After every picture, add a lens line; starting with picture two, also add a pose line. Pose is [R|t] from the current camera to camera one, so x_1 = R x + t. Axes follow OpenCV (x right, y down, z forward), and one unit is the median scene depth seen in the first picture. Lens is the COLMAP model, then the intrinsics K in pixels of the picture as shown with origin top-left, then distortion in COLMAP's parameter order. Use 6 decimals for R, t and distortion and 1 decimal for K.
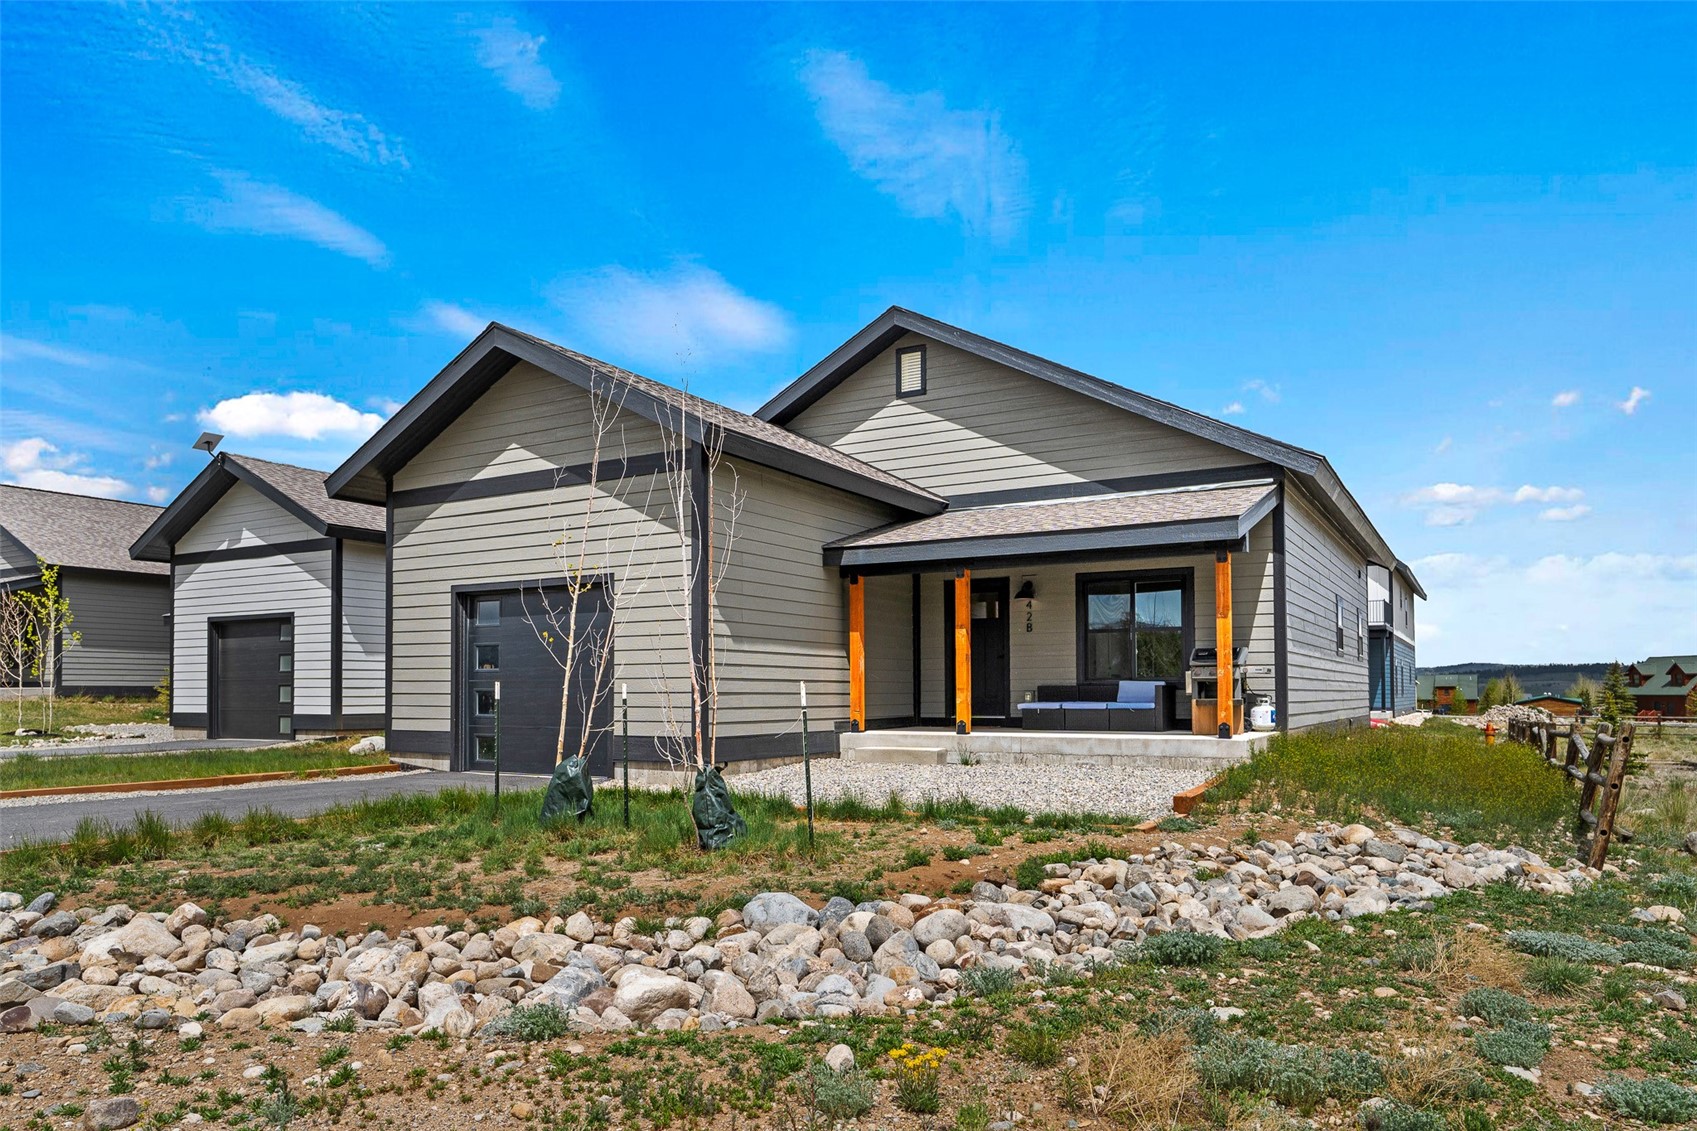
lens RADIAL K [[1121.3, 0, 838.1], [0, 1121.3, 645.1], [0, 0, 1]] dist [-0.005501, -0.000748]
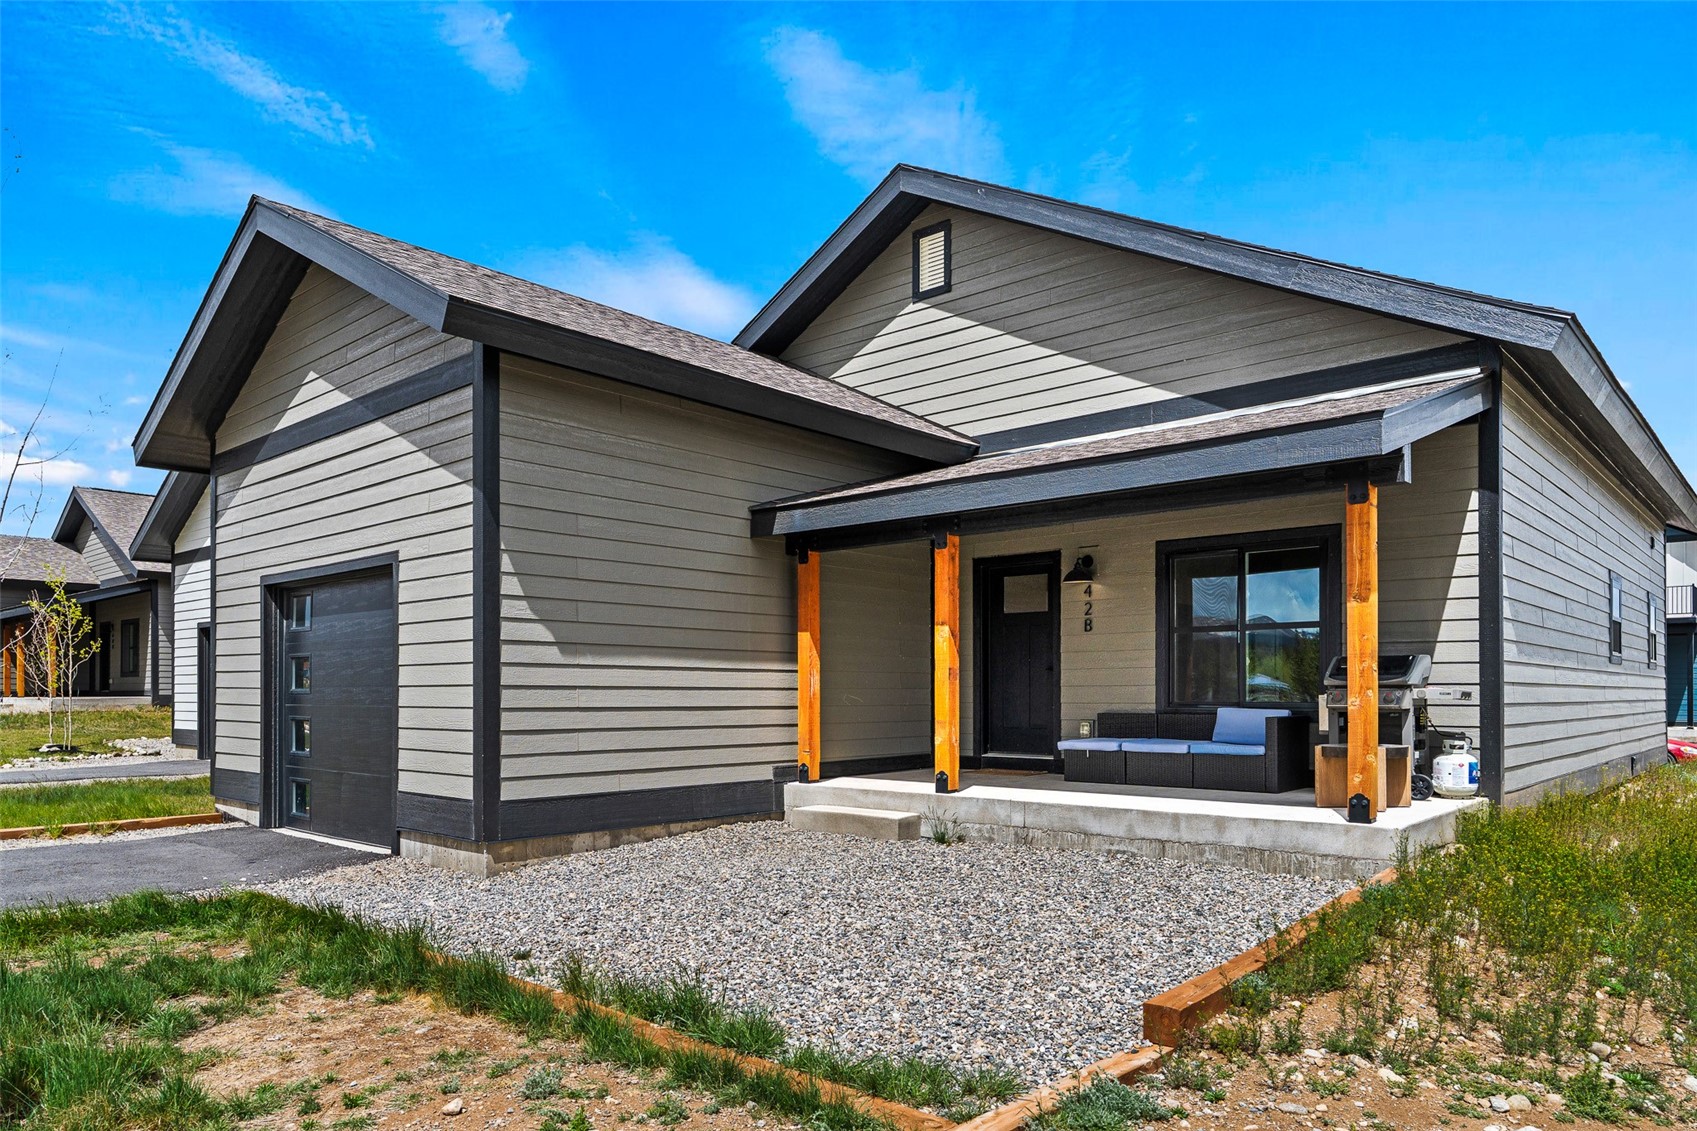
lens RADIAL K [[1109.1, 0, 845.3], [0, 1109.1, 675.4], [0, 0, 1]] dist [-0.000454, 0.000565]
pose [[0.980359, -0.001050, -0.197217, 0.170888], [0.006351, 0.999635, 0.026252, -0.004384], [0.197117, -0.026989, 0.980008, 0.348314]]
